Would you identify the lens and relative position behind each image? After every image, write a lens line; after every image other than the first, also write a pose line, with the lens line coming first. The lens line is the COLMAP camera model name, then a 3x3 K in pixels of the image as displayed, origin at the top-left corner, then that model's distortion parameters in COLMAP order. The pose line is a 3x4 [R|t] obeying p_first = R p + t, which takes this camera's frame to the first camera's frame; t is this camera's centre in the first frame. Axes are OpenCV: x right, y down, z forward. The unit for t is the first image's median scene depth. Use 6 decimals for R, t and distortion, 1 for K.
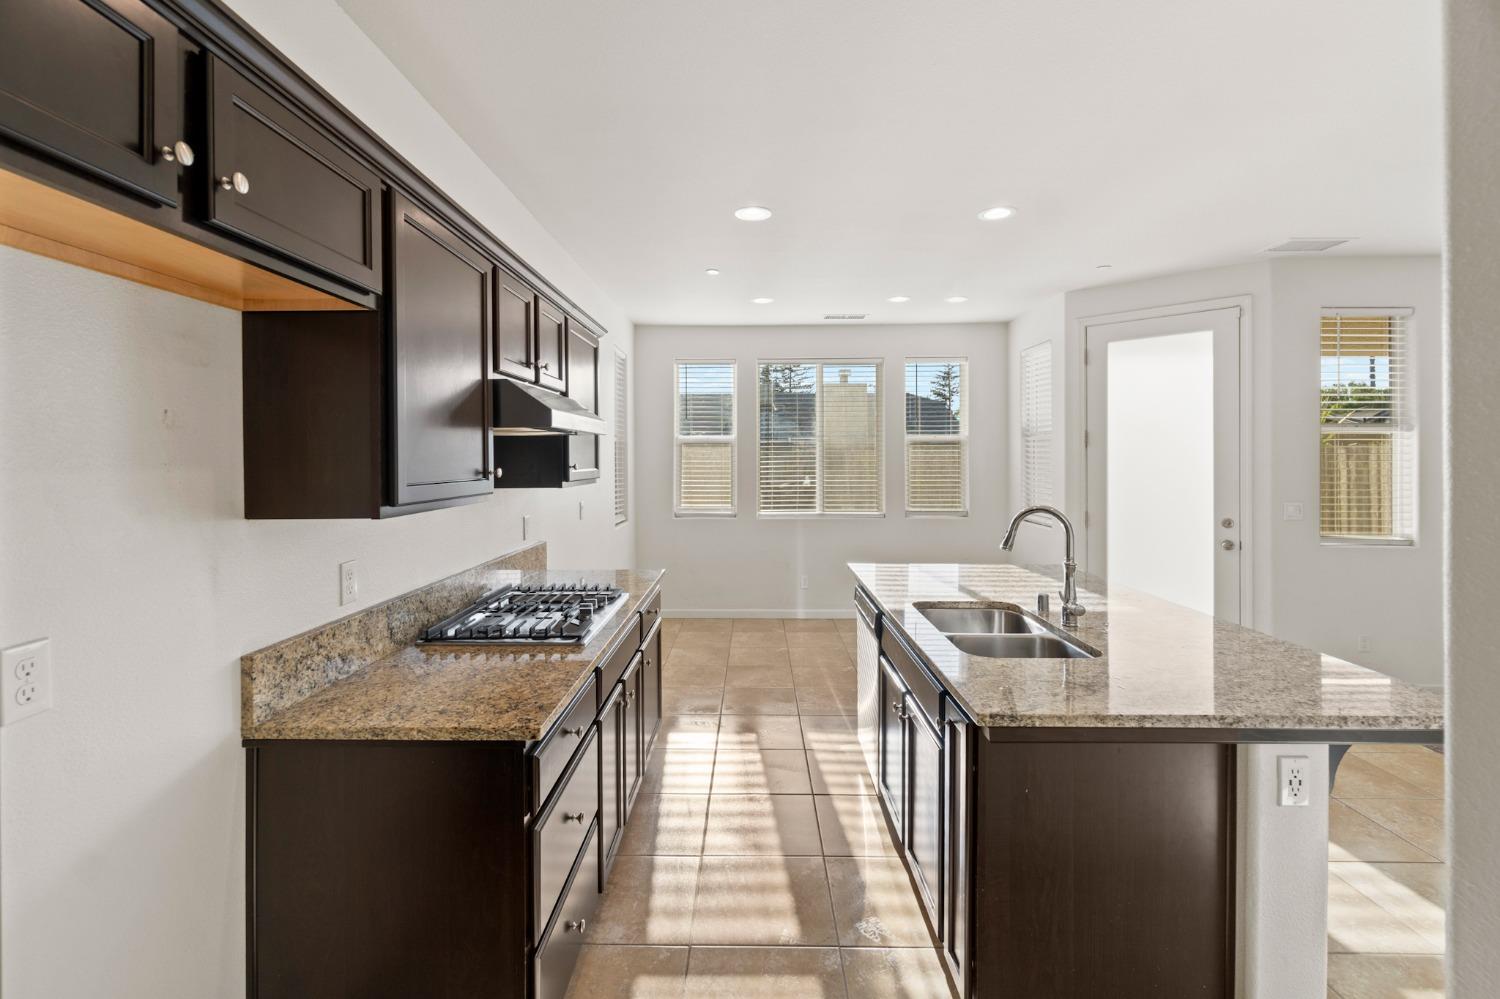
lens RADIAL K [[656.4, 0, 738.0], [0, 656.4, 453.7], [0, 0, 1]] dist [-0.002245, 0.000109]
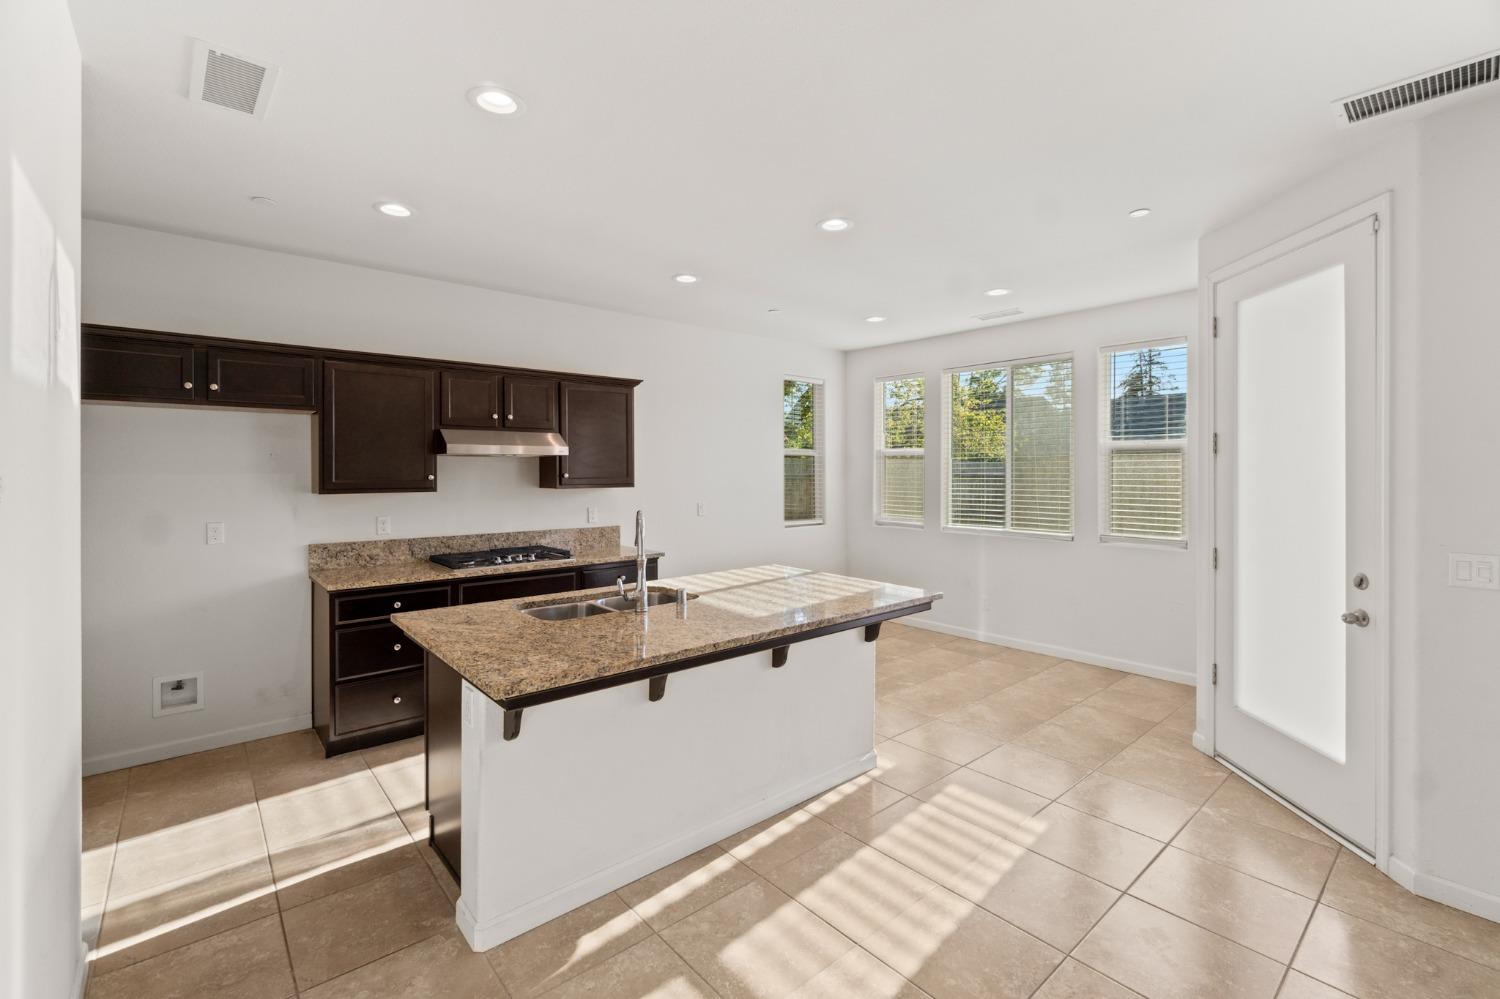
lens RADIAL K [[652.4, 0, 744.2], [0, 652.4, 471.9], [0, 0, 1]] dist [-0.006173, -0.000262]
pose [[0.664562, 0.004641, -0.747218, 0.817636], [0.005733, 0.999920, 0.011309, -0.004796], [0.747211, -0.011799, 0.664482, 0.184602]]
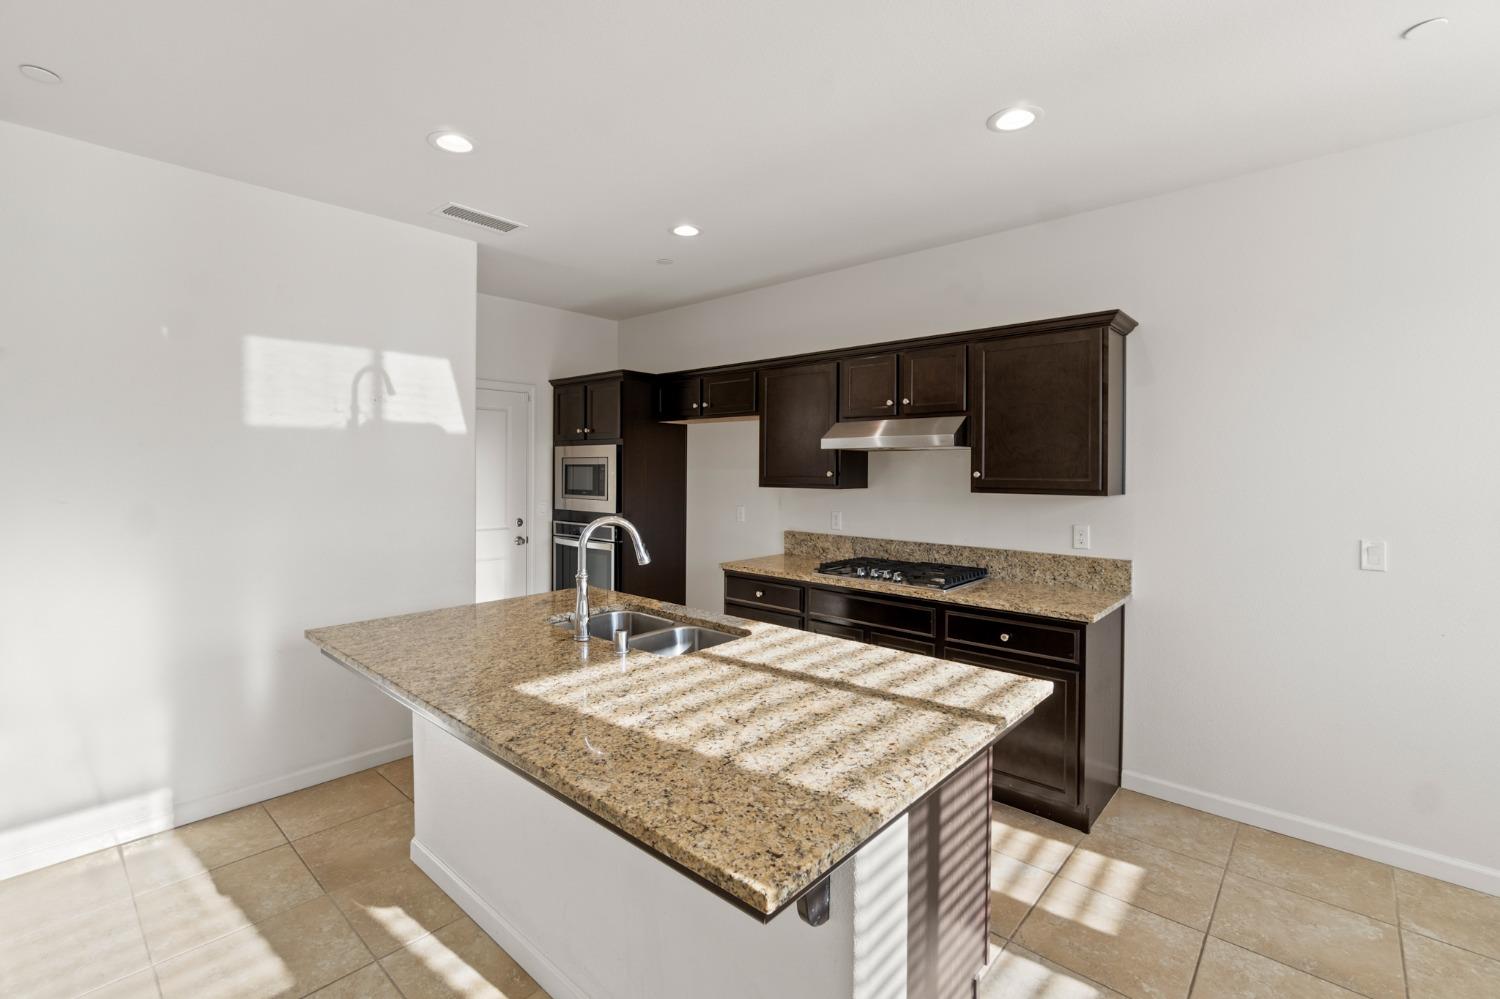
lens RADIAL K [[652.4, 0, 744.2], [0, 652.4, 471.9], [0, 0, 1]] dist [-0.006173, -0.000262]
pose [[-0.661953, 0.006302, -0.749519, 0.575002], [0.006940, 0.999973, 0.002278, 0.005416], [0.749513, -0.003694, -0.661979, 0.969878]]
